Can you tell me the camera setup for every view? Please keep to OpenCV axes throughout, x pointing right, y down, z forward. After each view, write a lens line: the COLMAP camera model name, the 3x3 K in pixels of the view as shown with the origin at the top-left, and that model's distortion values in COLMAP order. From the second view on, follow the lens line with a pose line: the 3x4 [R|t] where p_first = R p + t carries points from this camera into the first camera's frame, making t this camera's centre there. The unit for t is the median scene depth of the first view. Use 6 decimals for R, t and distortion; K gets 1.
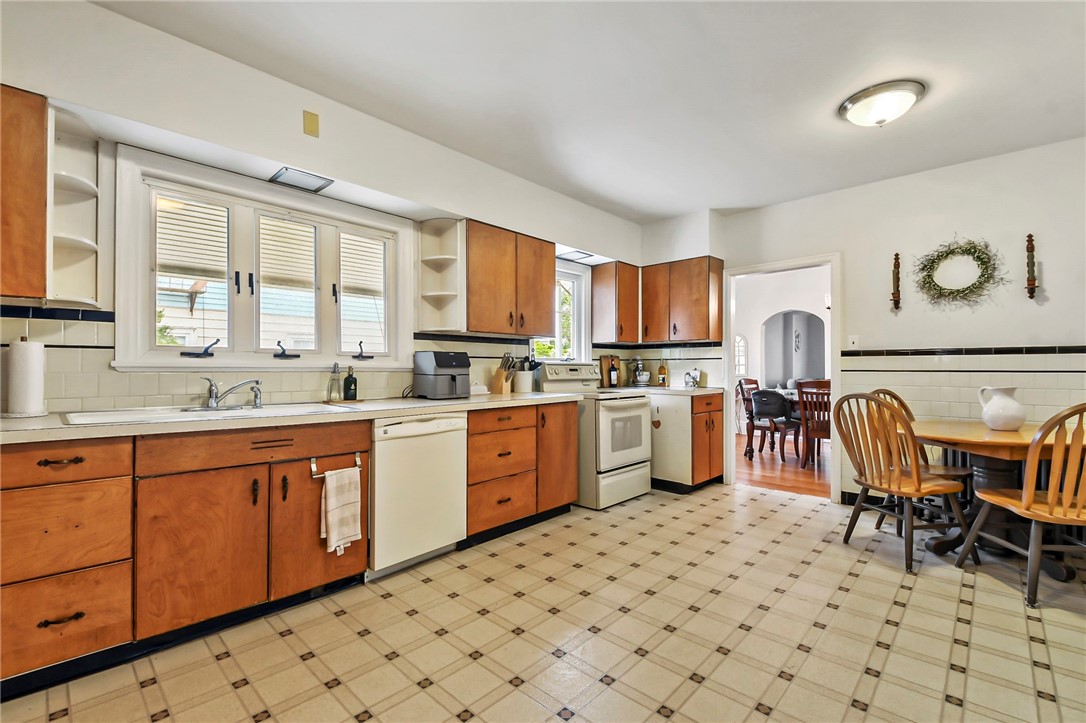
lens RADIAL K [[474.0, 0, 543.0], [0, 474.0, 361.5], [0, 0, 1]] dist [-0.101844, -0.000144]
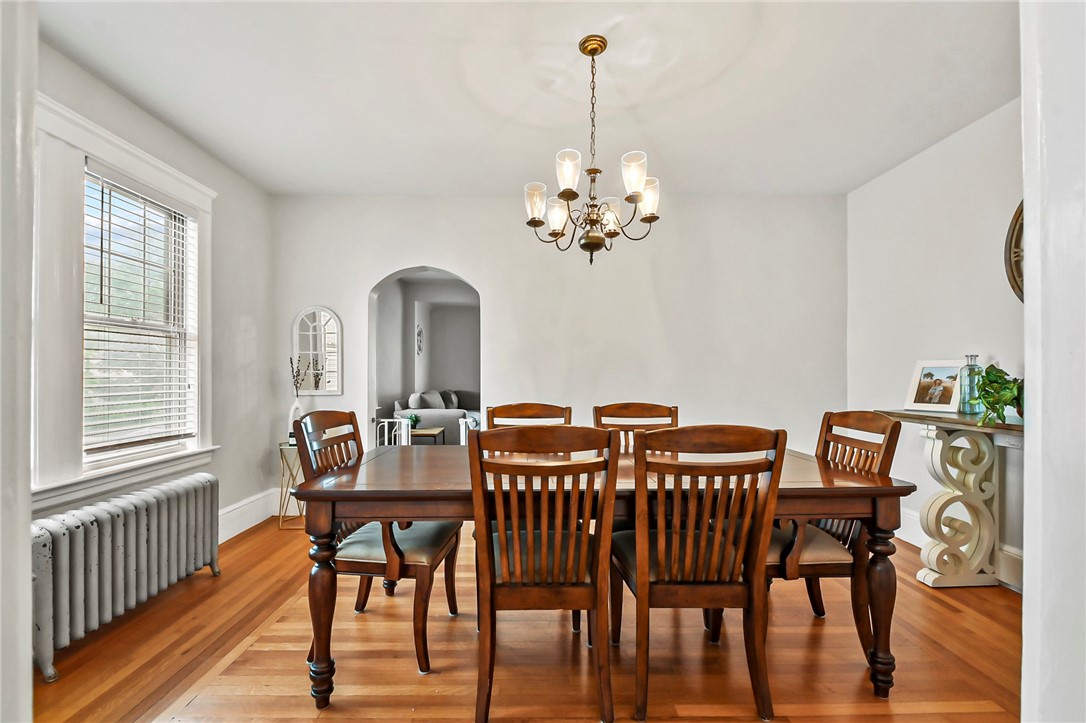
lens RADIAL K [[506.6, 0, 538.6], [0, 506.6, 362.4], [0, 0, 1]] dist [0.000555, 0.000047]
pose [[0.729127, 0.003134, 0.684371, 0.316025], [0.002835, 0.999967, -0.007601, -0.002447], [-0.684373, 0.007482, 0.729094, 0.644419]]
